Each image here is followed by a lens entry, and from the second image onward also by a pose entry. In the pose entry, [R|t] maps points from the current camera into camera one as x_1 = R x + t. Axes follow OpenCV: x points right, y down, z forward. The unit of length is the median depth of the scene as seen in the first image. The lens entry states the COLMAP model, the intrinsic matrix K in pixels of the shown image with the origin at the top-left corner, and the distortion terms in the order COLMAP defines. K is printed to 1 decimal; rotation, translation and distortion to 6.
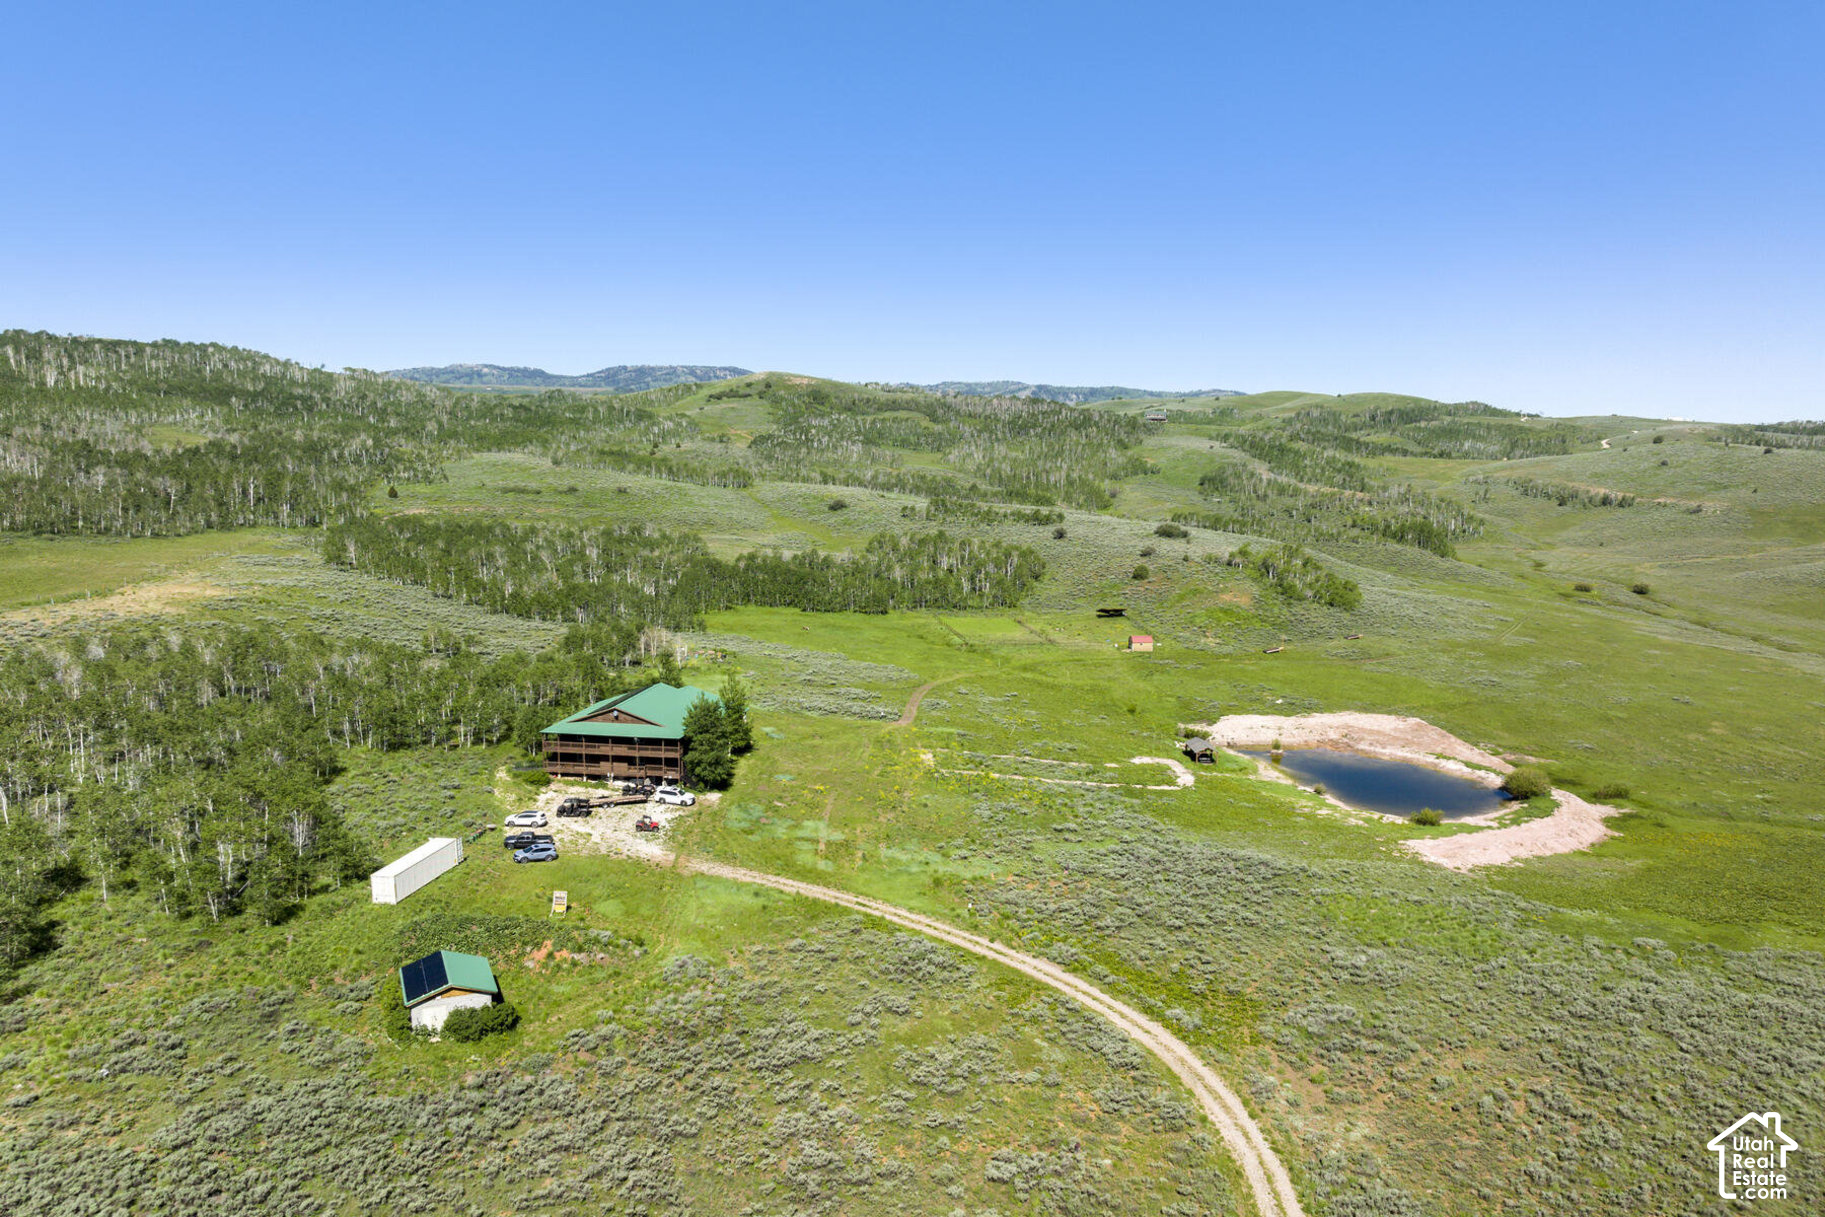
lens RADIAL K [[1277.8, 0, 915.9], [0, 1277.8, 598.7], [0, 0, 1]] dist [-0.039245, -0.000395]
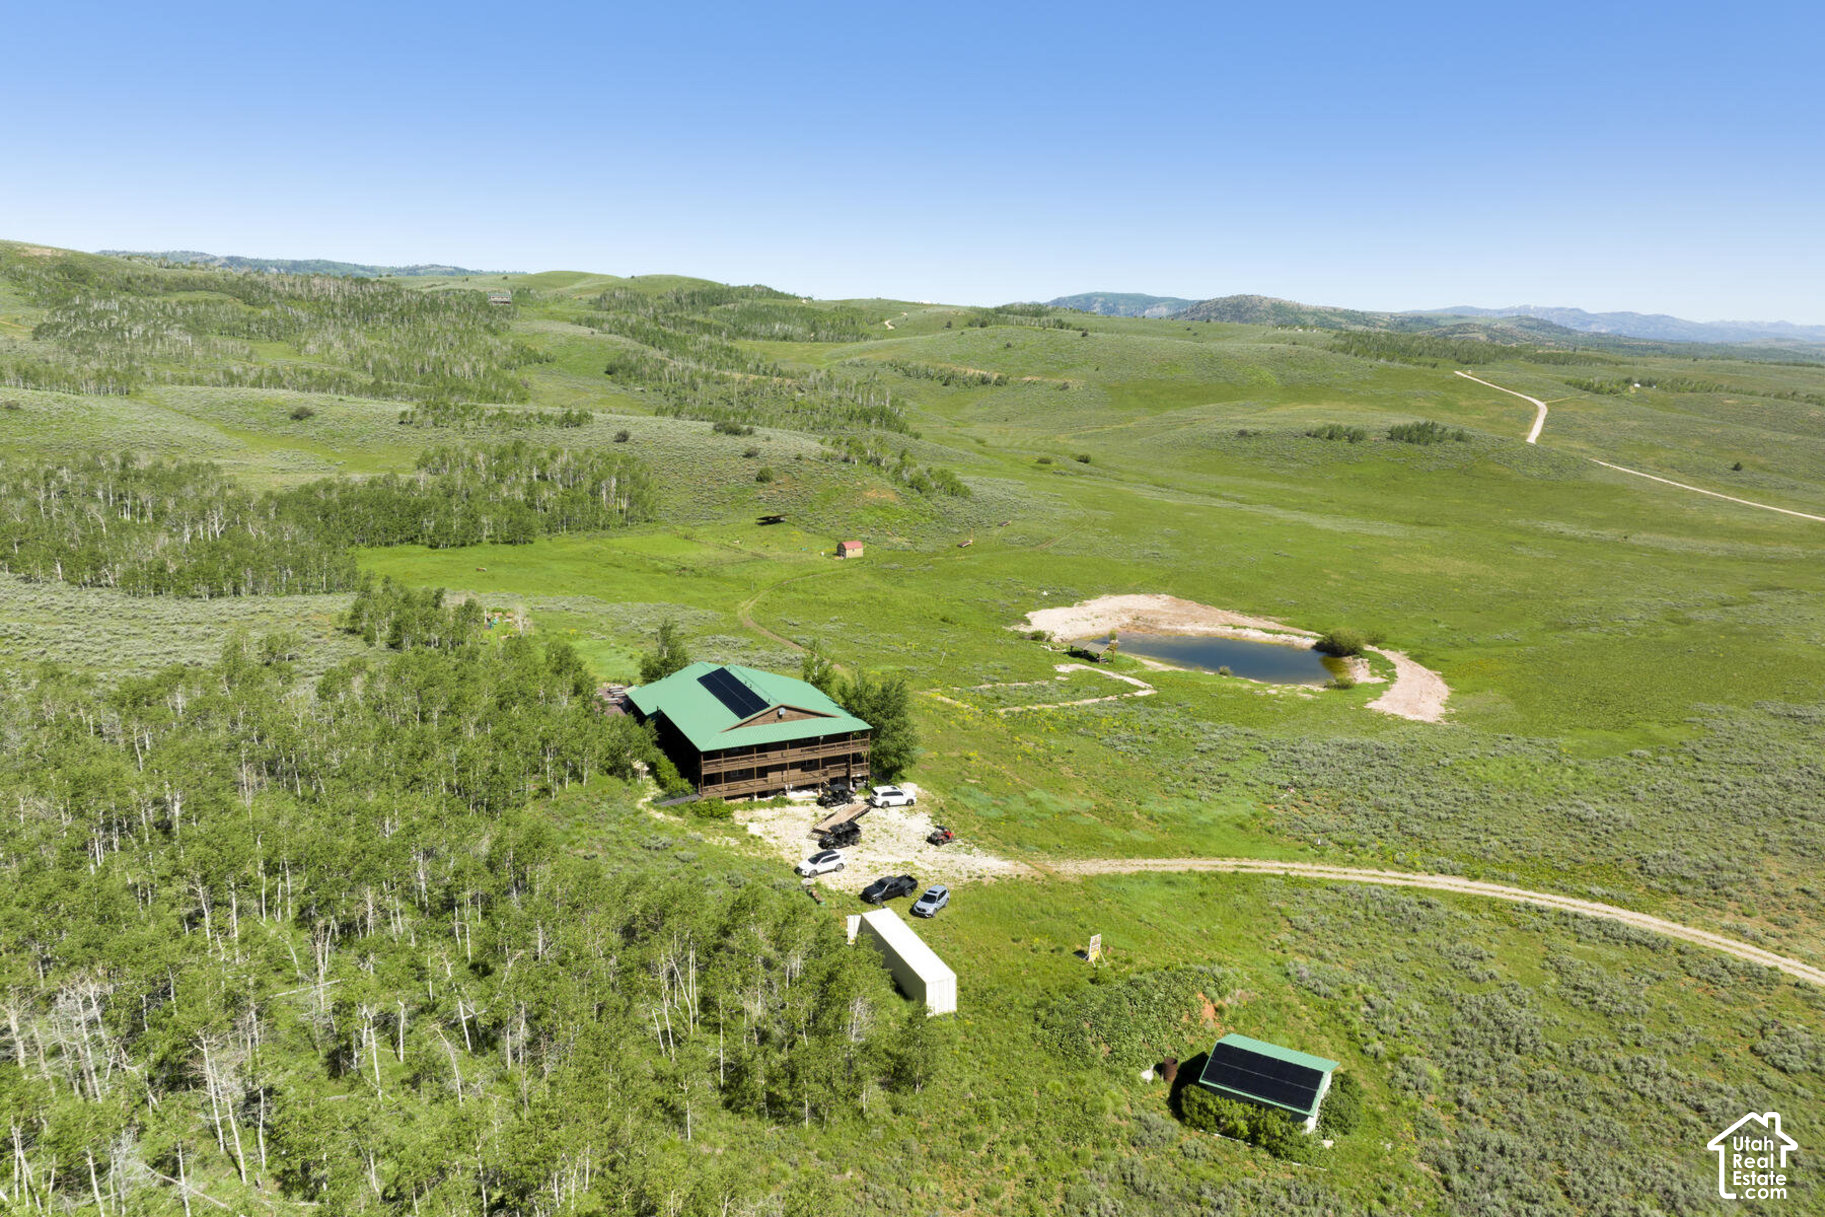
lens RADIAL K [[1278.2, 0, 918.7], [0, 1278.2, 532.3], [0, 0, 1]] dist [-0.040351, 0.000388]
pose [[0.826806, -0.089540, 0.555314, -0.291535], [0.065092, 0.995847, 0.063657, -0.033464], [-0.558708, -0.016485, 0.829201, 0.134693]]
